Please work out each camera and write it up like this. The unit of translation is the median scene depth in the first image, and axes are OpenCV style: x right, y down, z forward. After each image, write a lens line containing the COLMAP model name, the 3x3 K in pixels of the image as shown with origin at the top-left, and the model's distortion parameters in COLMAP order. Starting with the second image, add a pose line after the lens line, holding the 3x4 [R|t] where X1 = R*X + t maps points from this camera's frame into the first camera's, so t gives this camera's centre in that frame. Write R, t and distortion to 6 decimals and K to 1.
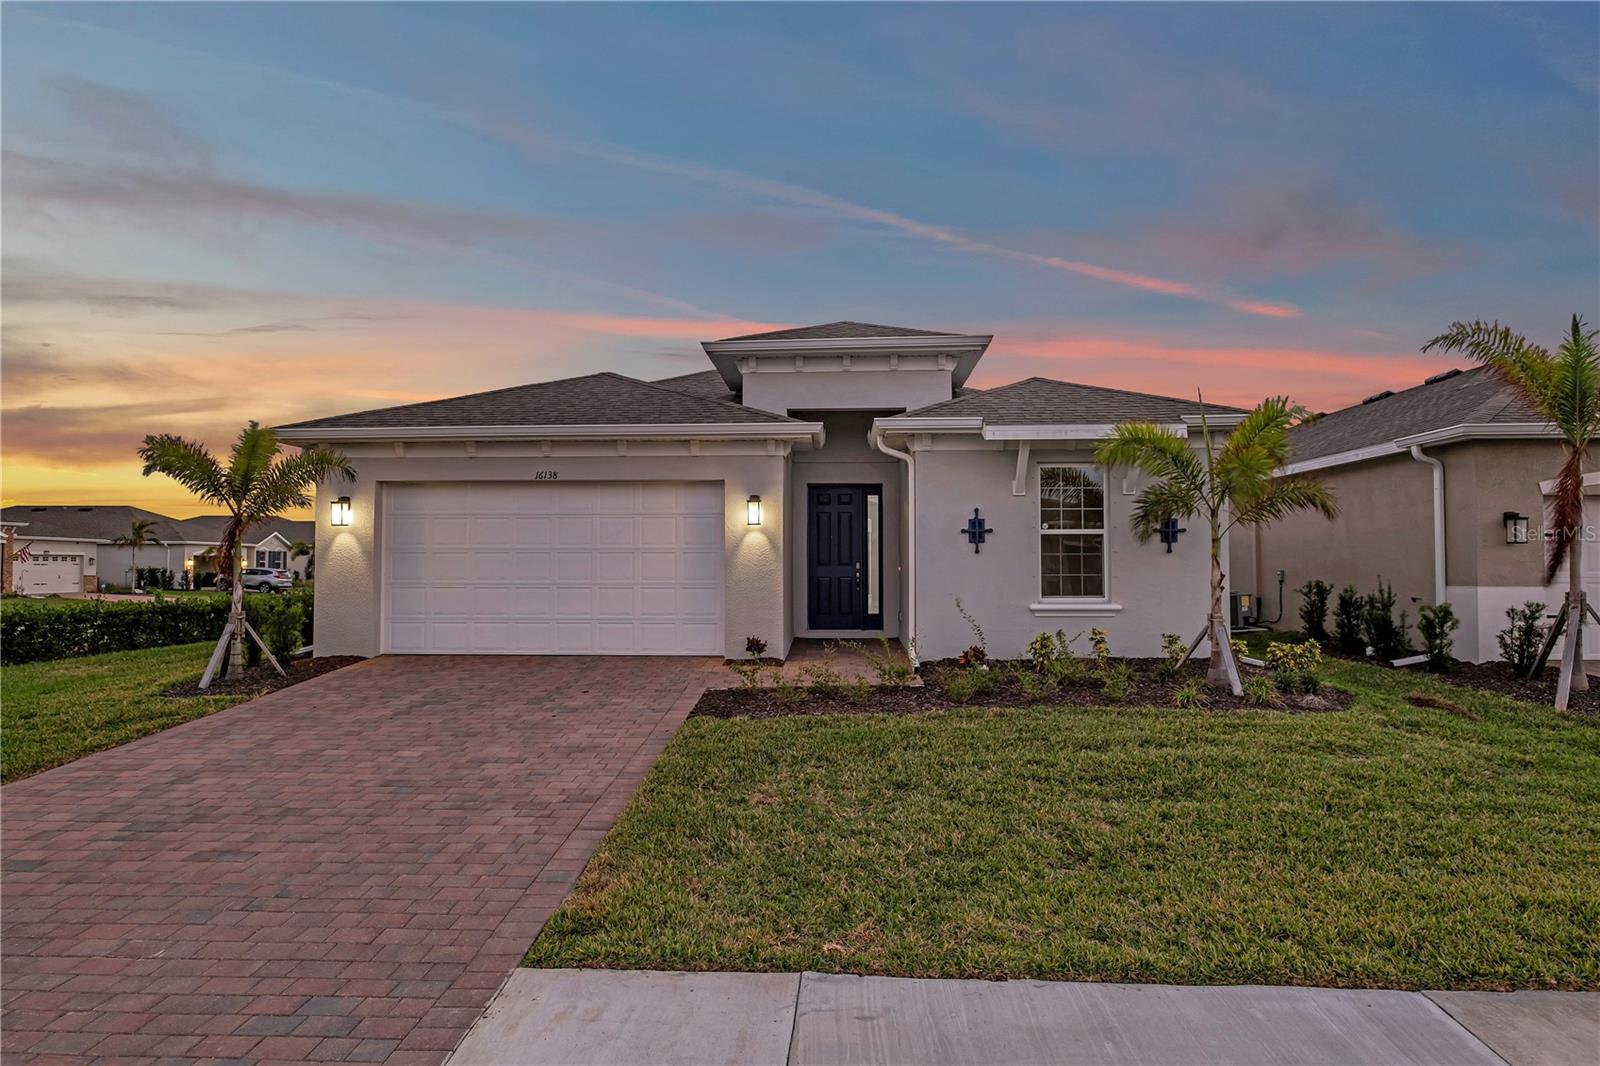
lens RADIAL K [[894.4, 0, 800.0], [0, 894.4, 533.0], [0, 0, 1]] dist [0.002842, 0.000971]
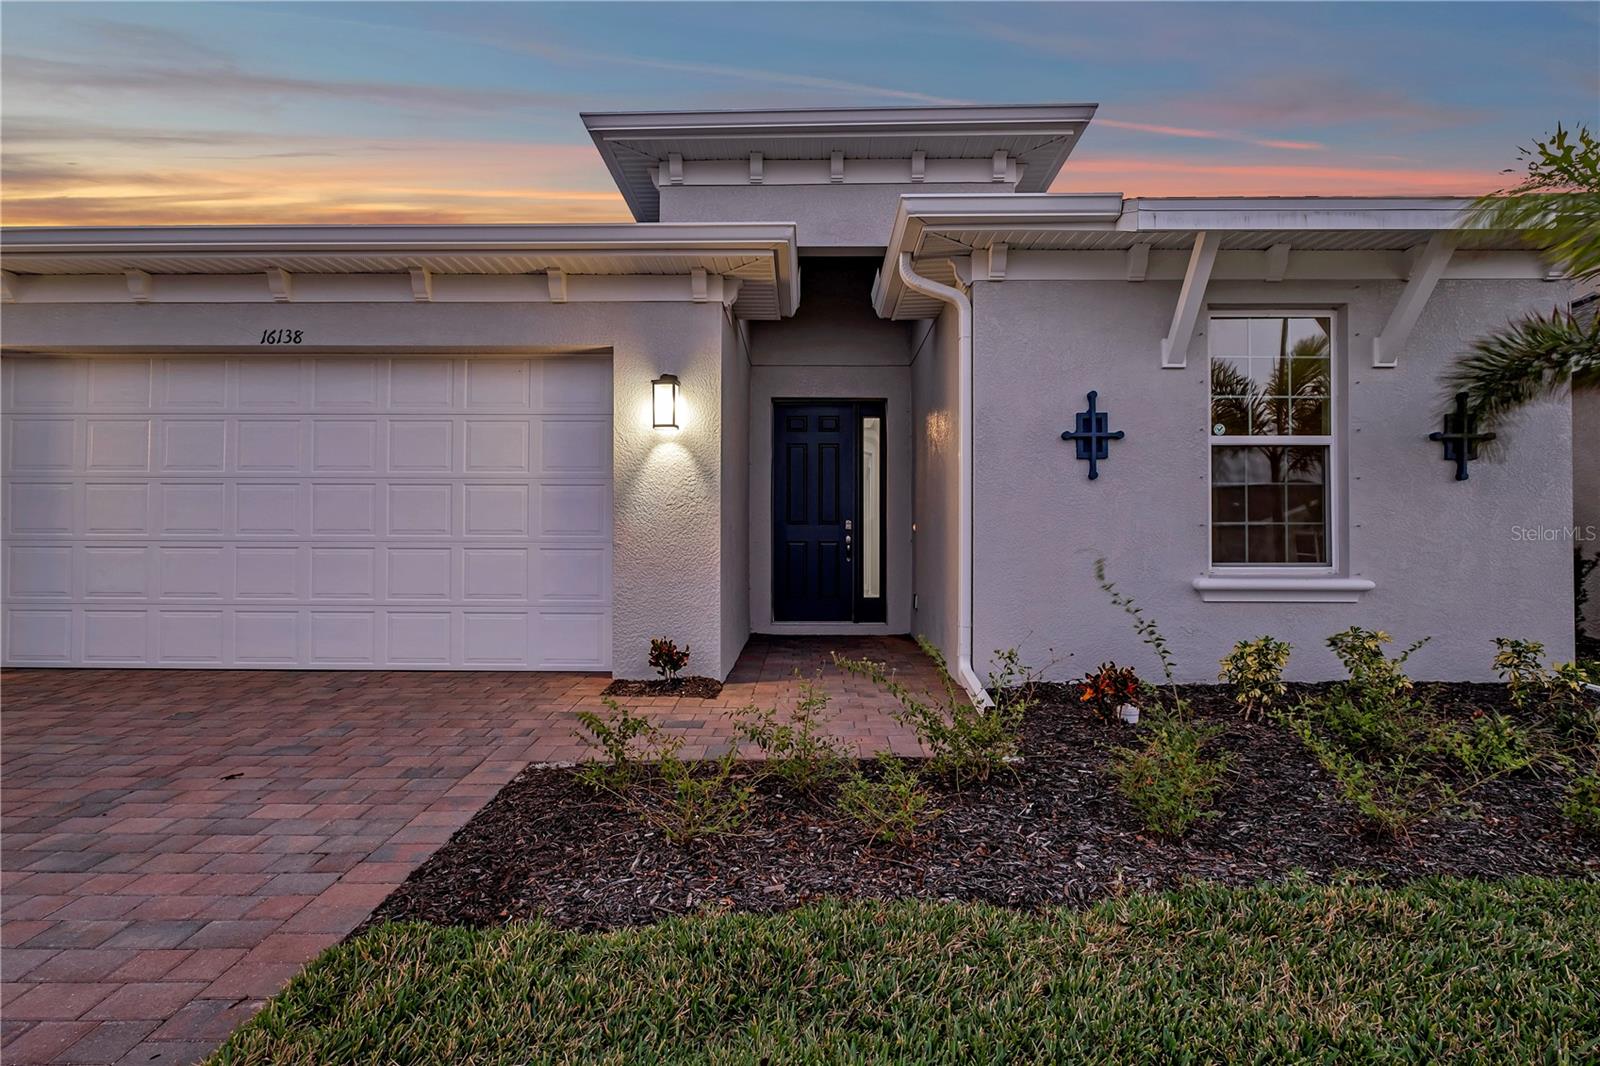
lens RADIAL K [[792.6, 0, 800.0], [0, 792.6, 533.0], [0, 0, 1]] dist [-0.002896, -0.000379]
pose [[0.999545, 0.005550, 0.029661, 0.014923], [-0.005718, 0.999968, 0.005583, 0.049841], [-0.029630, -0.005750, 0.999544, 0.523173]]
